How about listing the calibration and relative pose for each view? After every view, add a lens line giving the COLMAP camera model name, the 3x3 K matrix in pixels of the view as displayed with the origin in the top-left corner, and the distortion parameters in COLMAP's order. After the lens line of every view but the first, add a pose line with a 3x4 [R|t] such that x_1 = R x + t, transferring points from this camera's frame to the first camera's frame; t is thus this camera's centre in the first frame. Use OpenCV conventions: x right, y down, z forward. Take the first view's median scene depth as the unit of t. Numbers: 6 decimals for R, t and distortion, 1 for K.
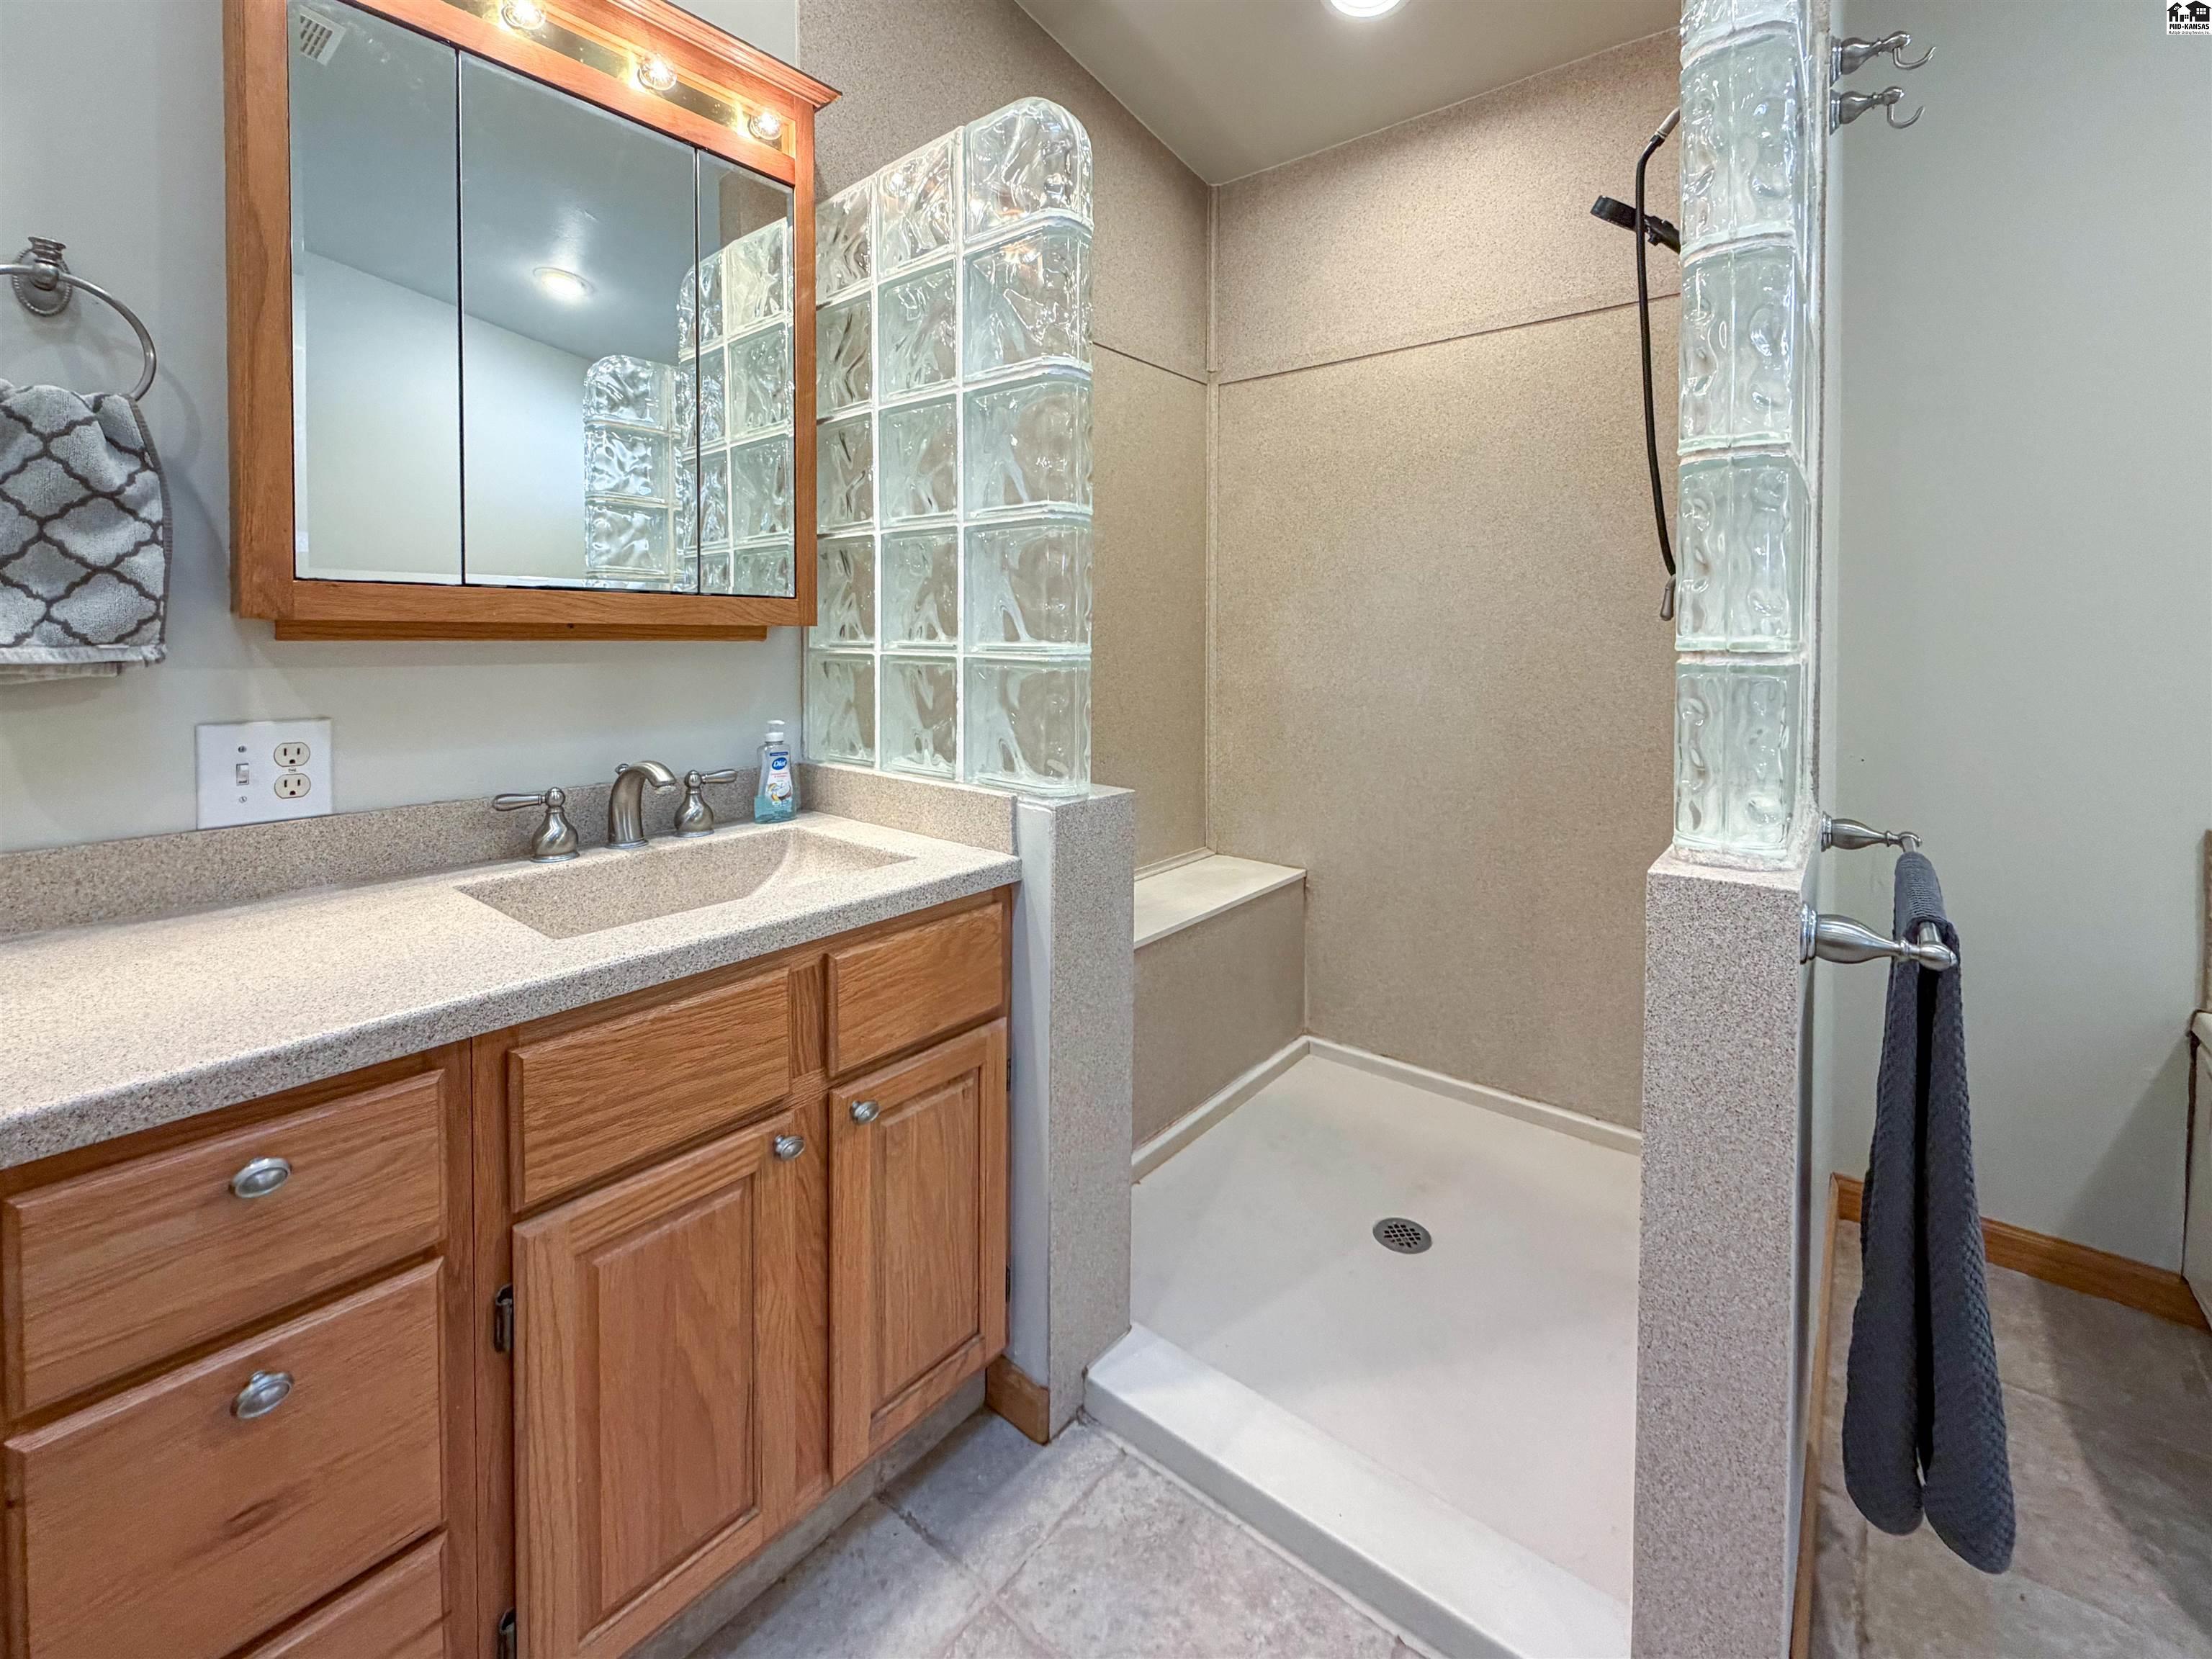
lens RADIAL K [[922.7, 0, 1107.6], [0, 922.7, 776.7], [0, 0, 1]] dist [-0.000186, 0.000230]
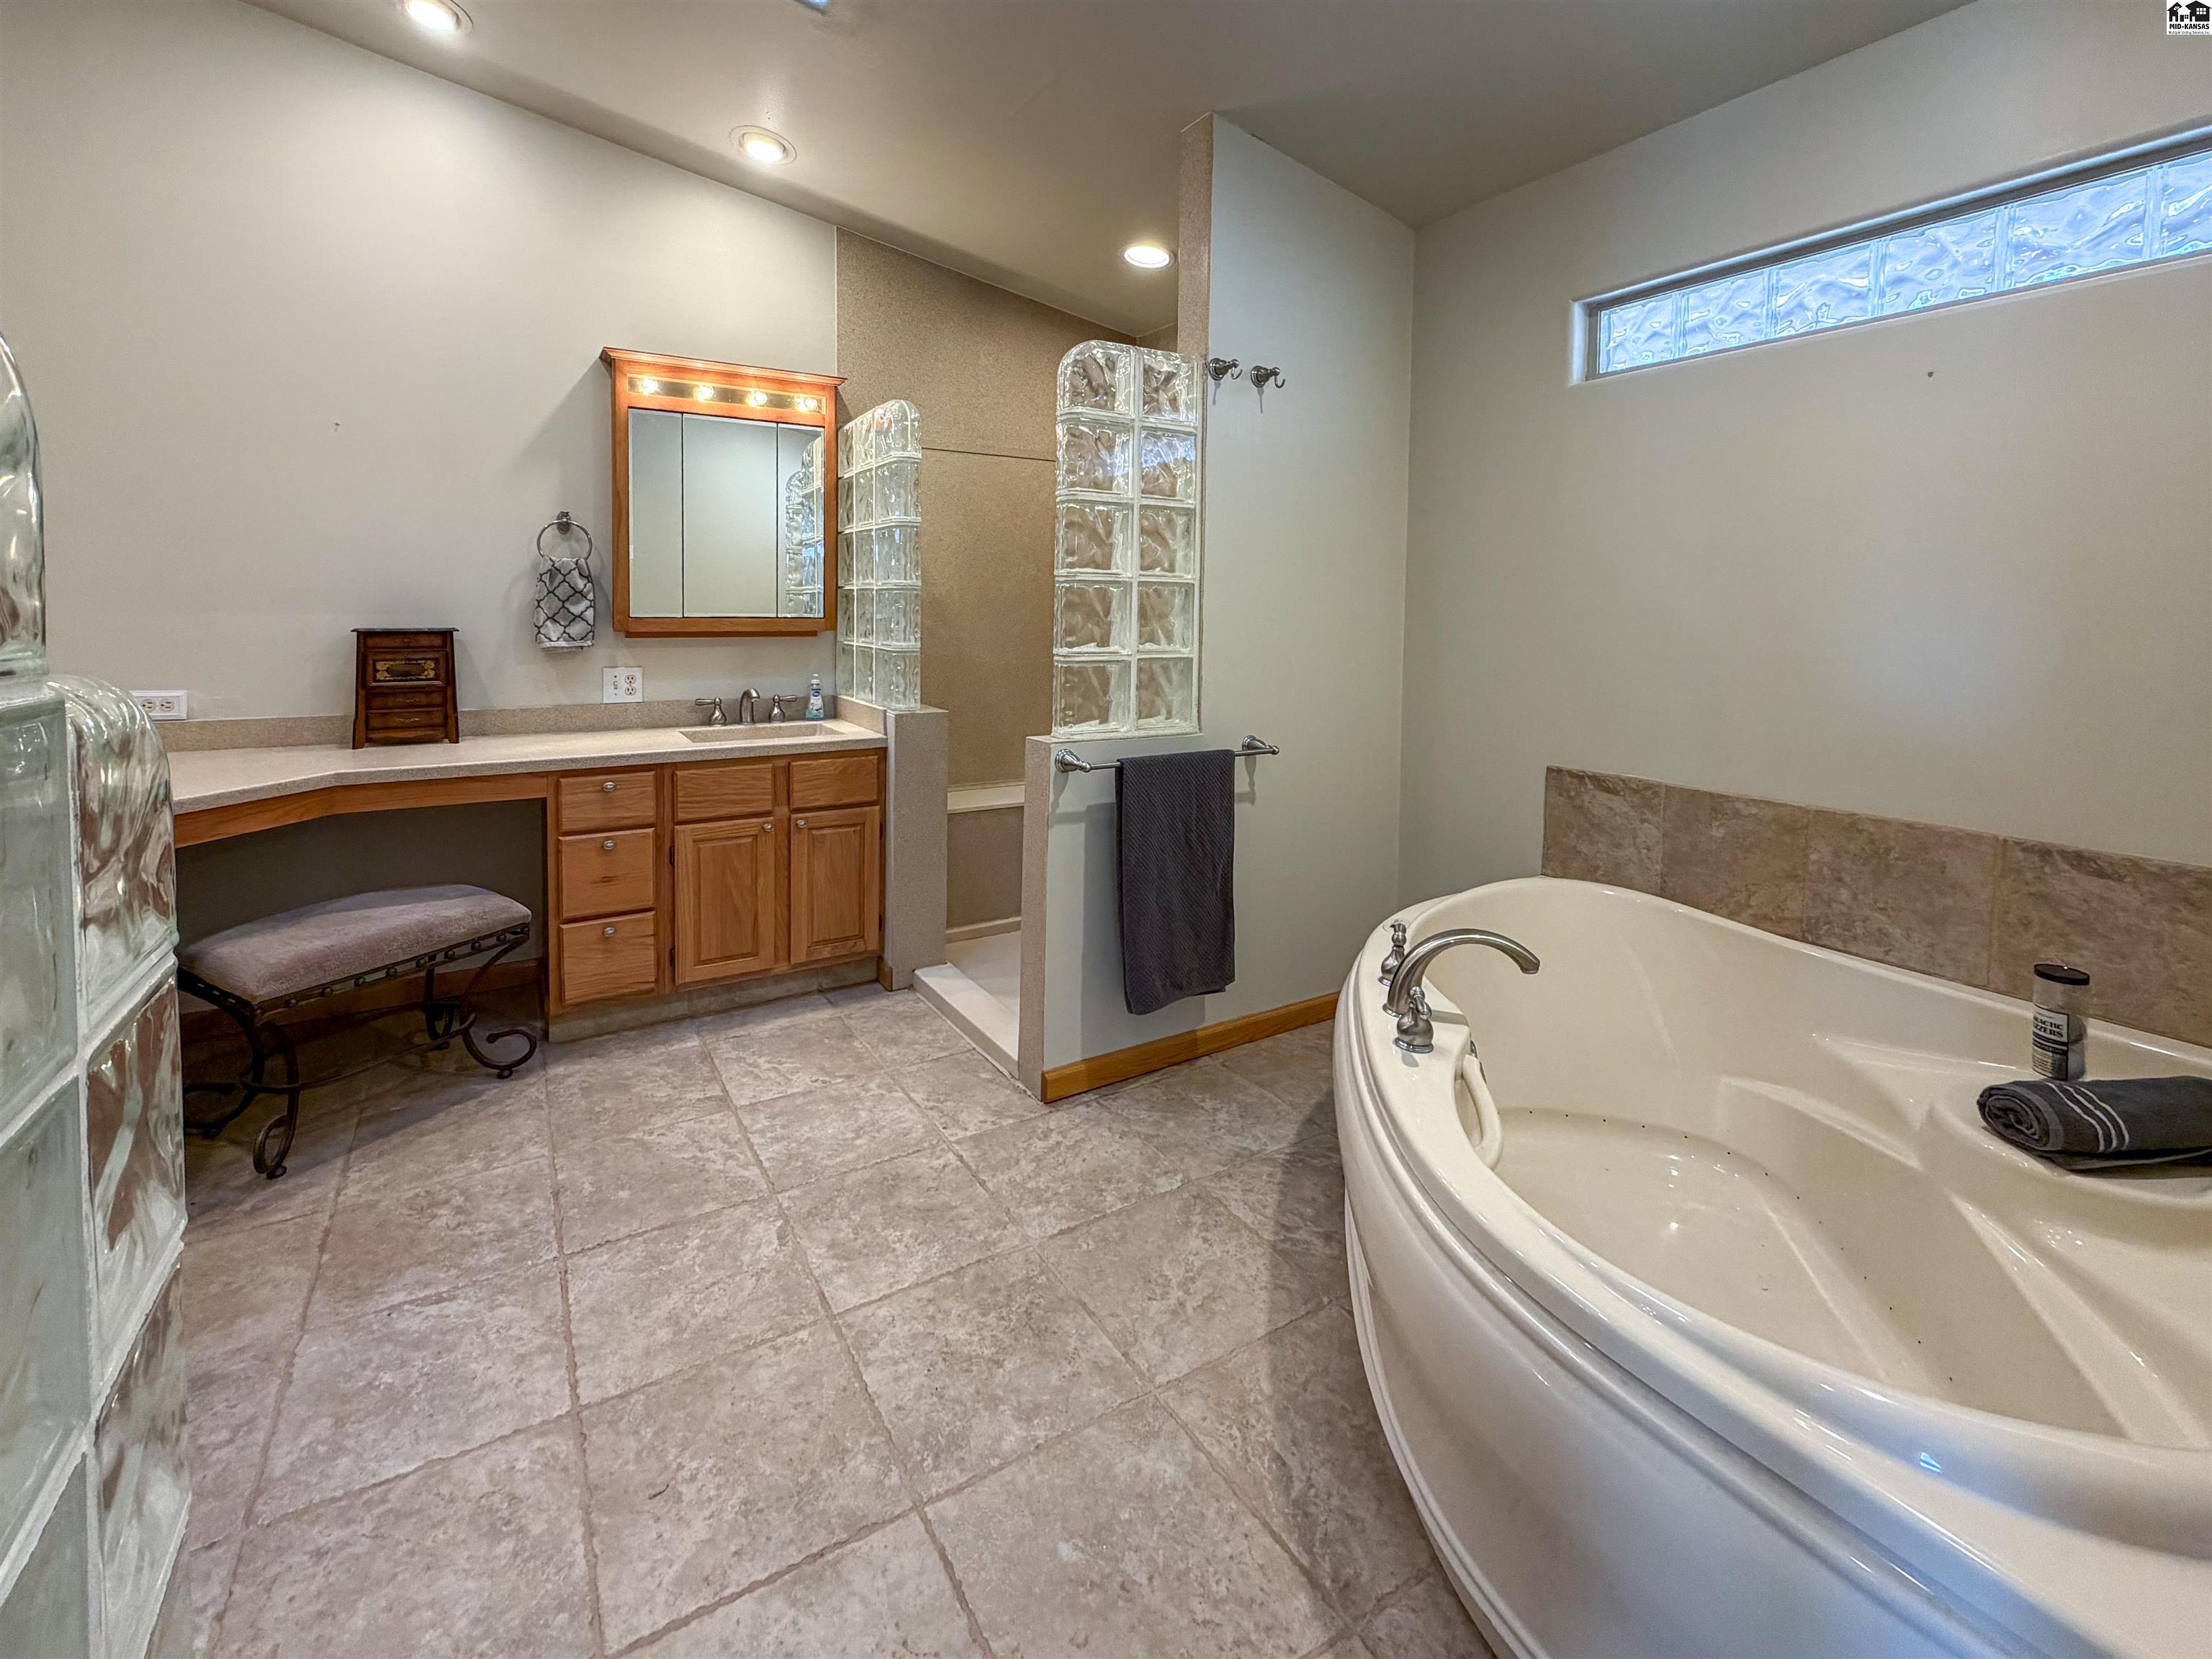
lens RADIAL K [[941.6, 0, 1106.0], [0, 941.6, 829.5], [0, 0, 1]] dist [0.000614, 0.000463]
pose [[0.946908, 0.079294, -0.311573, 1.365419], [-0.054652, 0.994703, 0.087053, 0.097970], [0.316825, -0.065403, 0.946226, -1.236188]]
